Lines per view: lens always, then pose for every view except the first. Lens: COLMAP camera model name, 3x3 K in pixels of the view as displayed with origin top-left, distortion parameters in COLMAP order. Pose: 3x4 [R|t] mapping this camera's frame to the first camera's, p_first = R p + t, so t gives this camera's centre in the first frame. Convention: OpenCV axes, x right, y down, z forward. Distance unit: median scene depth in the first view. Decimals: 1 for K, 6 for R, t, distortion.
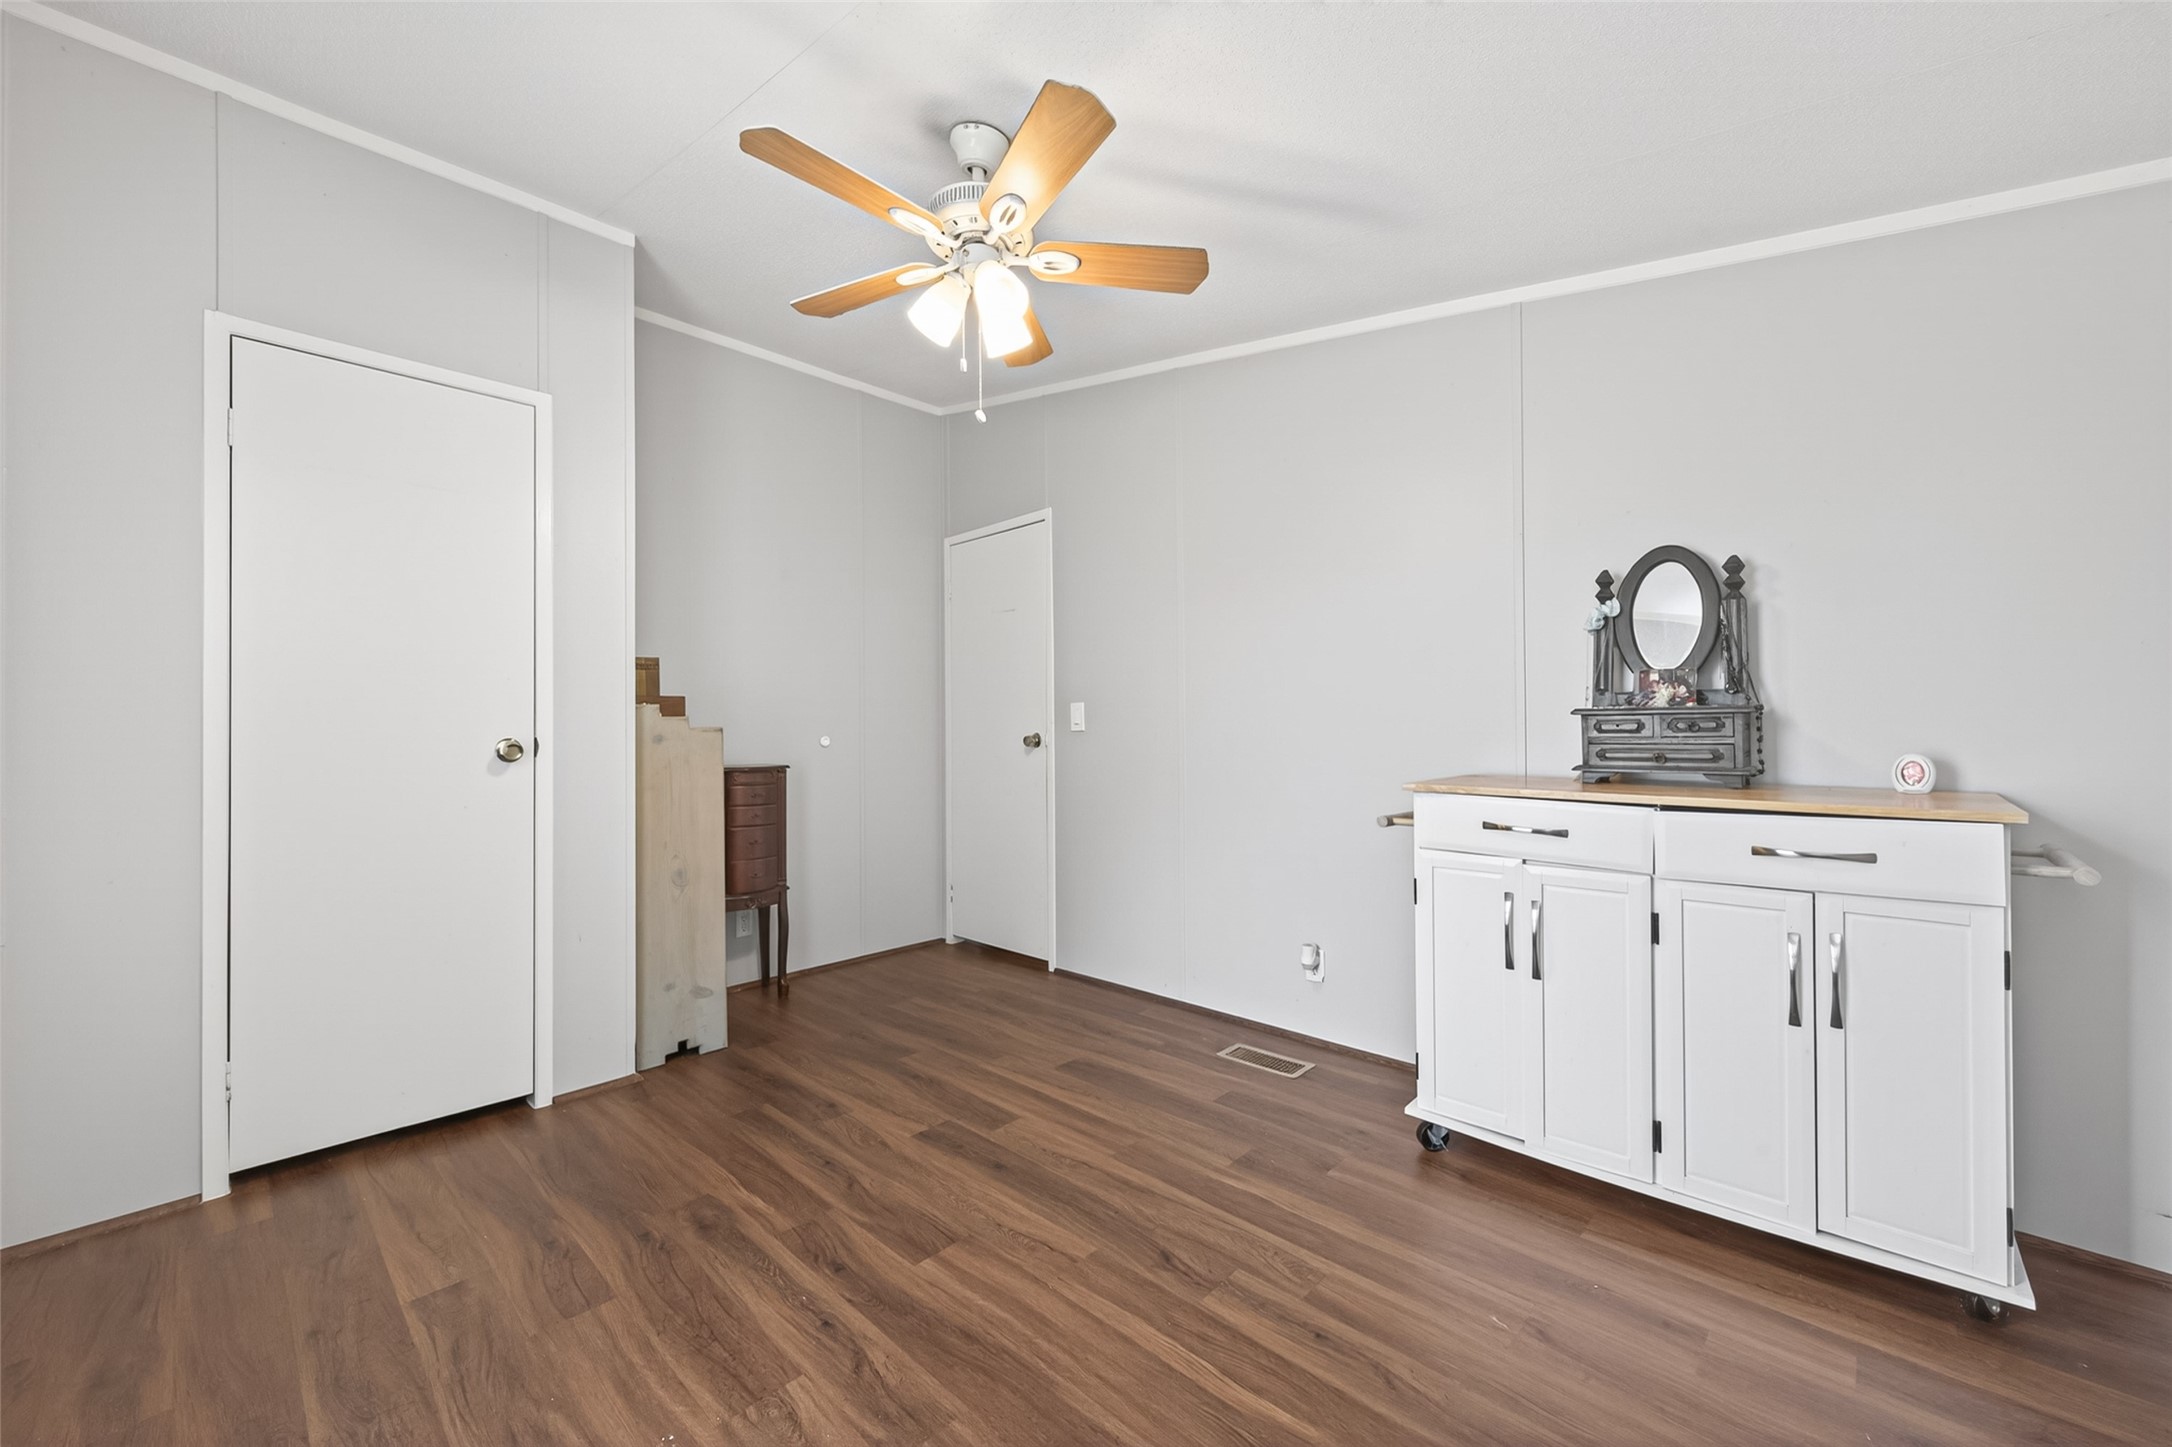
lens RADIAL K [[839.3, 0, 1086.0], [0, 839.3, 723.5], [0, 0, 1]] dist [-0.000277, -0.000101]
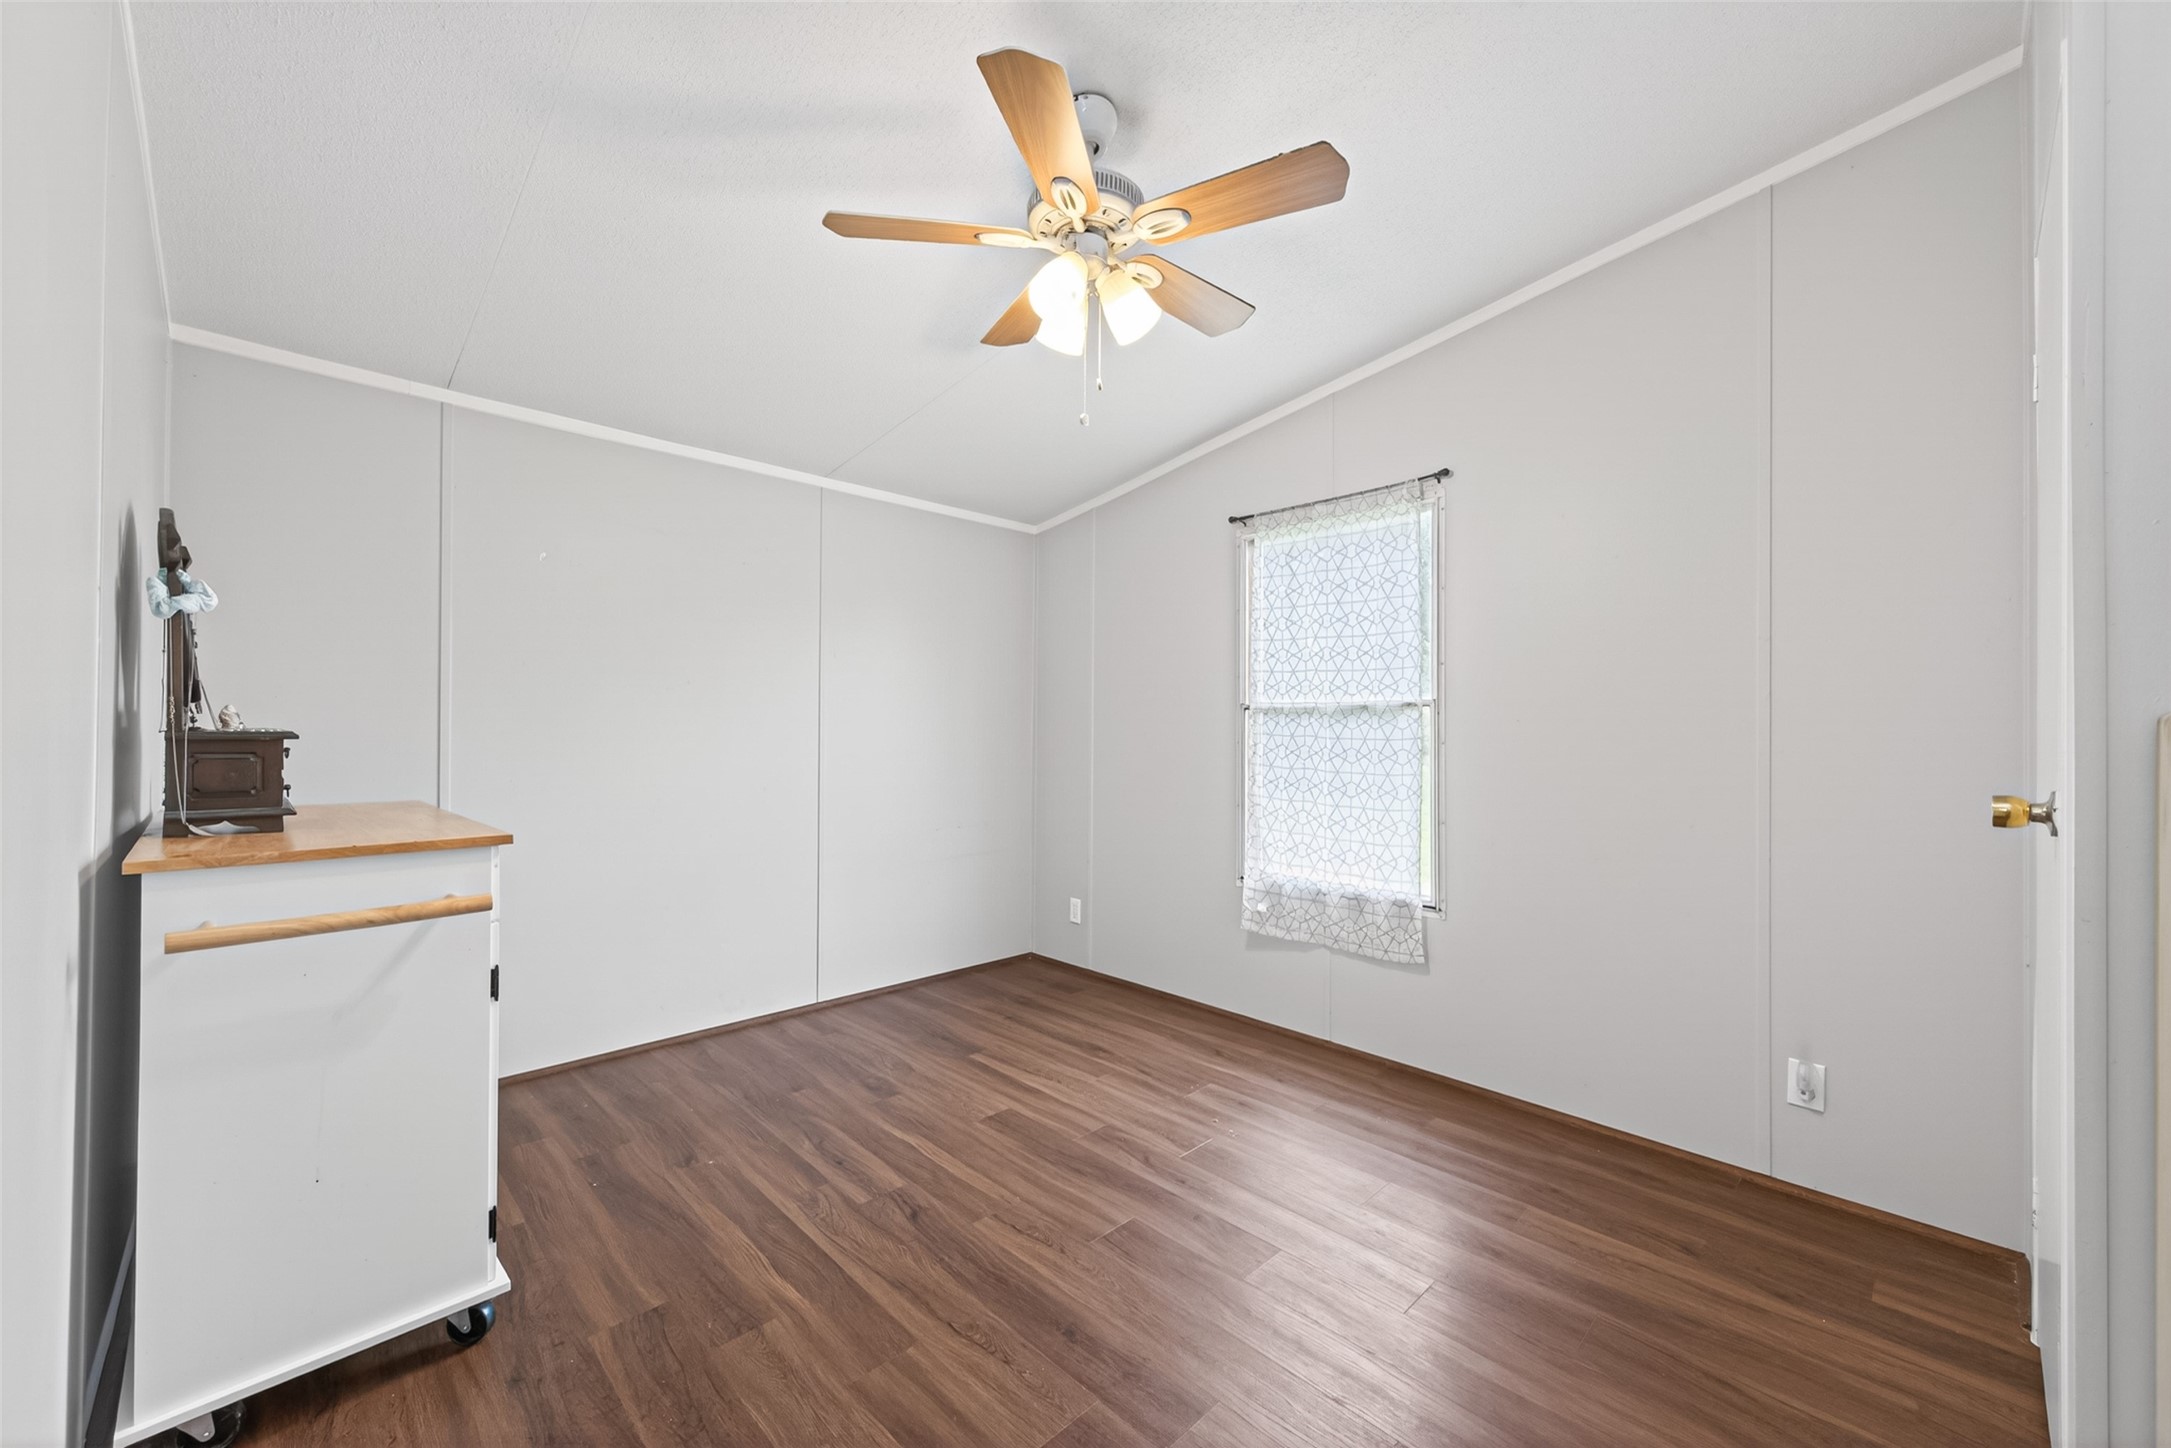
lens RADIAL K [[838.9, 0, 1085.5], [0, 838.9, 724.0], [0, 0, 1]] dist [-0.000277, -0.000101]
pose [[-0.999505, -0.000024, 0.031464, -0.176823], [-0.000738, 0.999742, -0.022686, -0.006727], [-0.031455, -0.022698, -0.999247, 2.197844]]
